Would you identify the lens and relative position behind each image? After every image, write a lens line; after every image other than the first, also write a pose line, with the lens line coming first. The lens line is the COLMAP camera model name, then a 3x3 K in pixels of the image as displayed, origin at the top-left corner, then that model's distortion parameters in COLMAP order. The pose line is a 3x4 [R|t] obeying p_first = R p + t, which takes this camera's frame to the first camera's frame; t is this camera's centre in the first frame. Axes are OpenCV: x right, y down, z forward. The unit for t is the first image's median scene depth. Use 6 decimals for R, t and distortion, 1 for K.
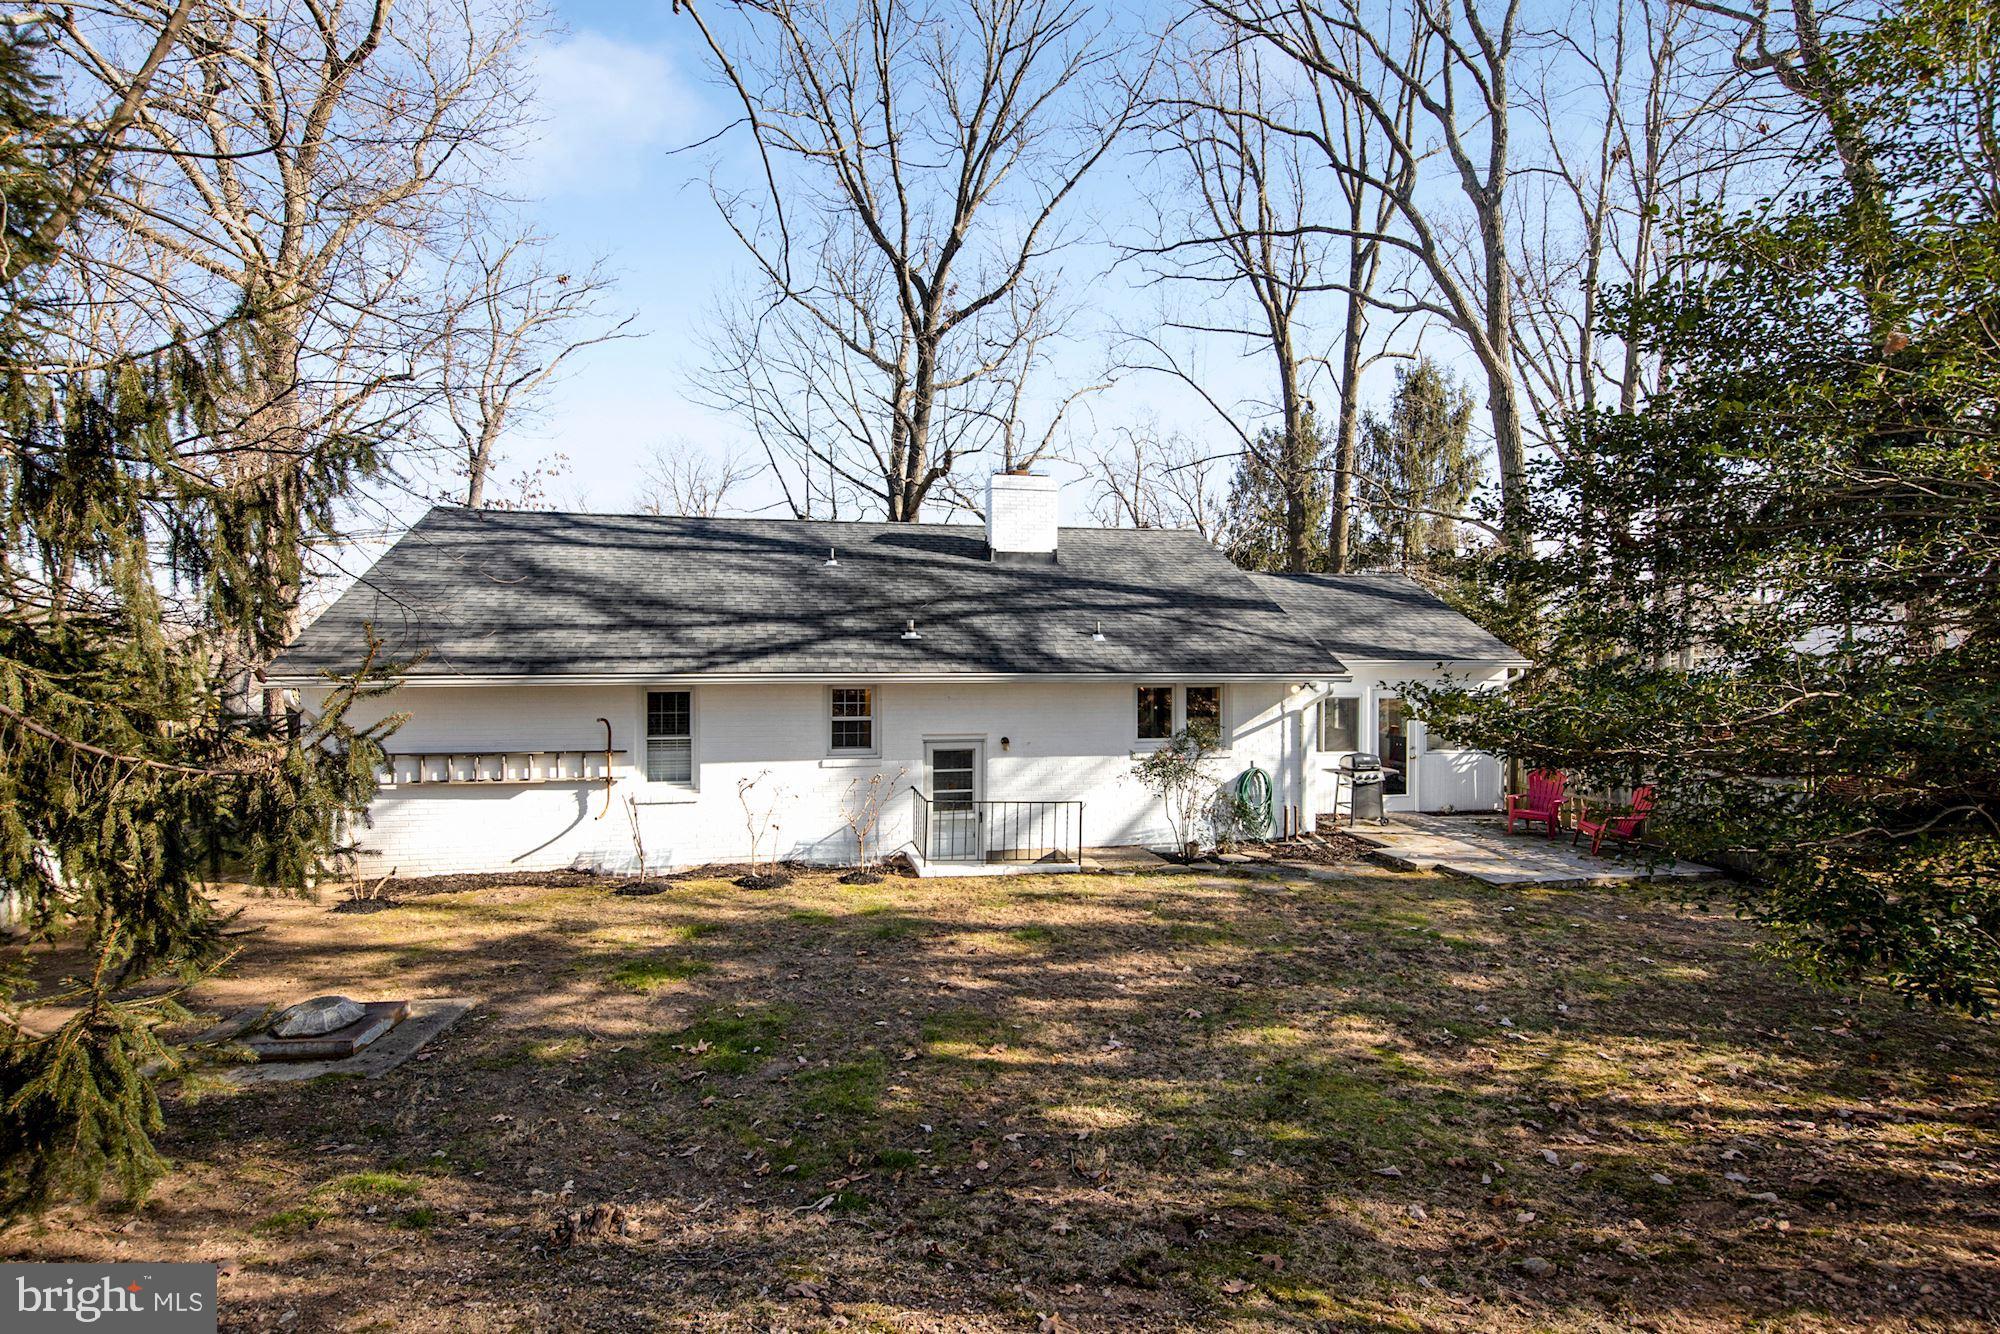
lens RADIAL K [[959.1, 0, 1005.4], [0, 959.1, 668.1], [0, 0, 1]] dist [0.000651, 0.001375]
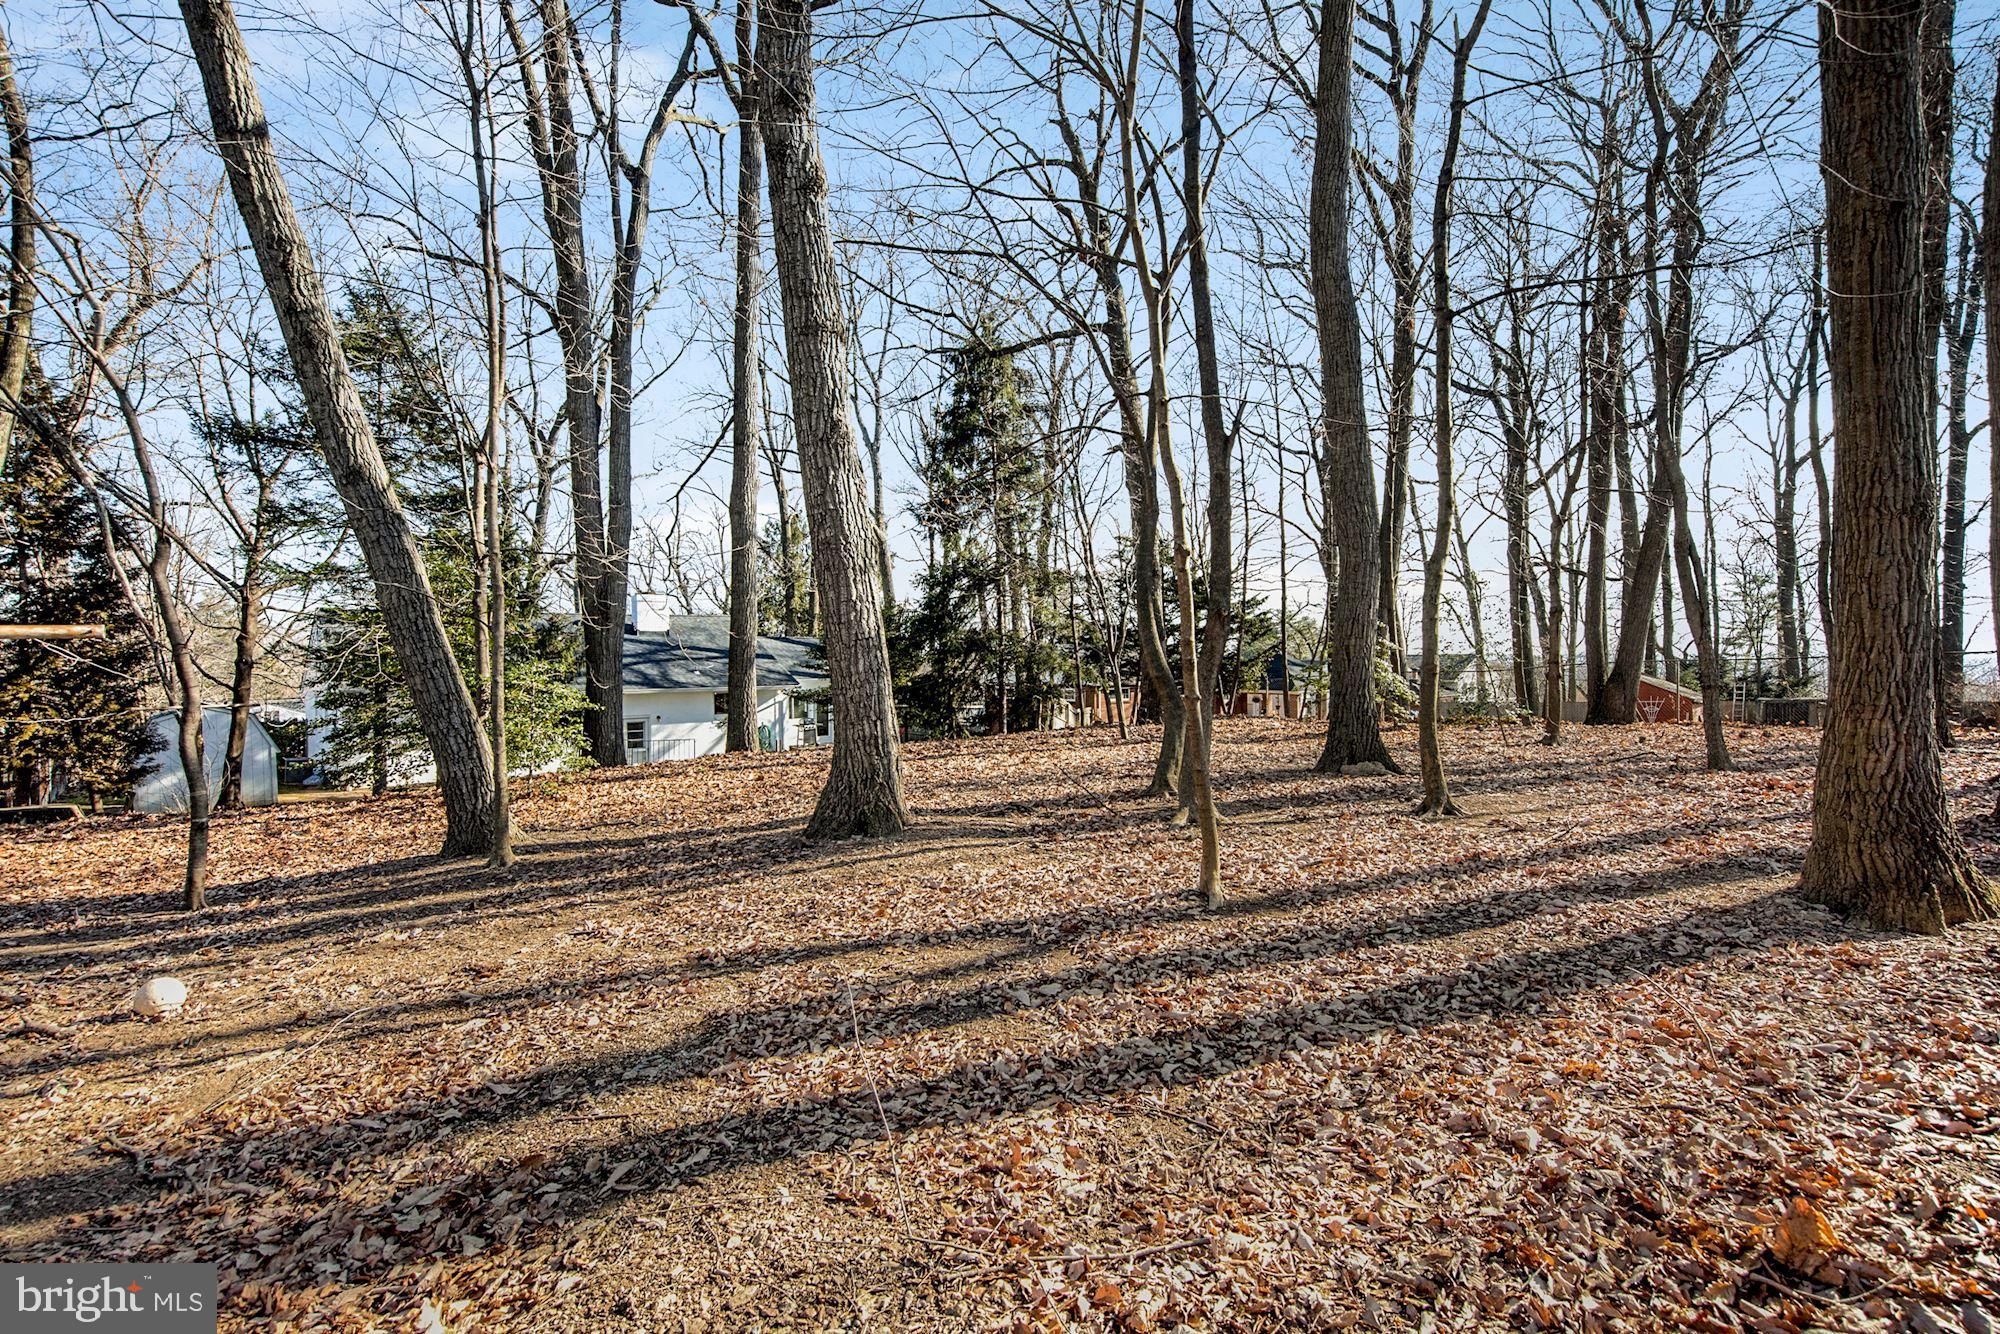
lens RADIAL K [[959.1, 0, 1004.5], [0, 959.1, 668.4], [0, 0, 1]] dist [0.000651, 0.001375]
pose [[0.882131, -0.020410, 0.470562, -0.294077], [0.023083, 0.999734, 0.000090, -0.022272], [-0.470439, 0.010783, 0.882367, -1.234105]]
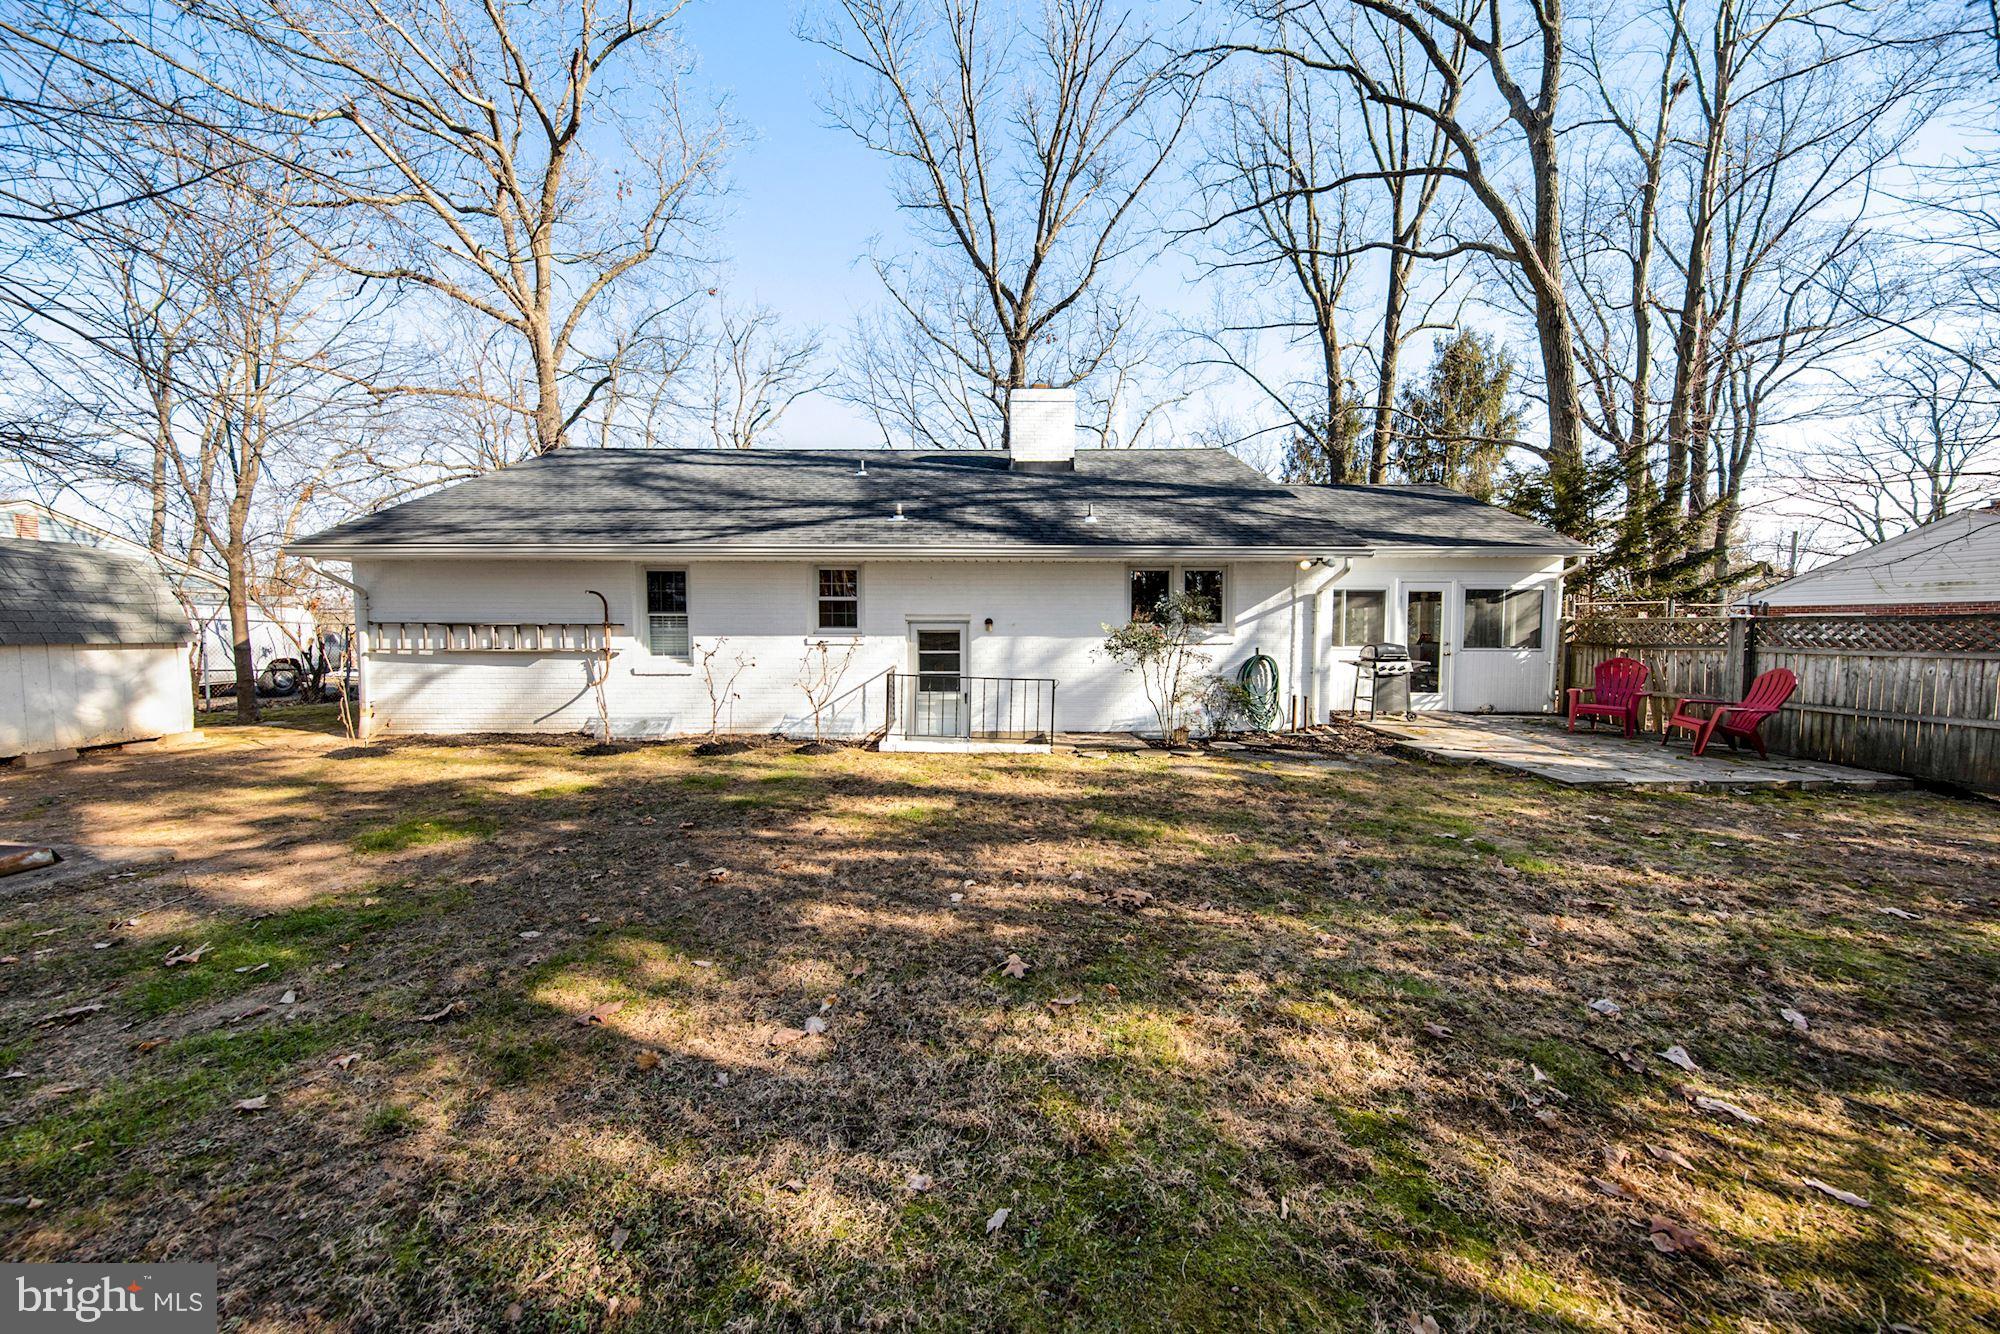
lens RADIAL K [[643.3, 0, 995.1], [0, 643.3, 665.3], [0, 0, 1]] dist [-0.011178, -0.000630]
pose [[0.978533, 0.009202, -0.205884, 0.116626], [-0.000869, 0.999178, 0.040529, 0.076413], [0.206087, -0.039480, 0.977737, 0.285905]]
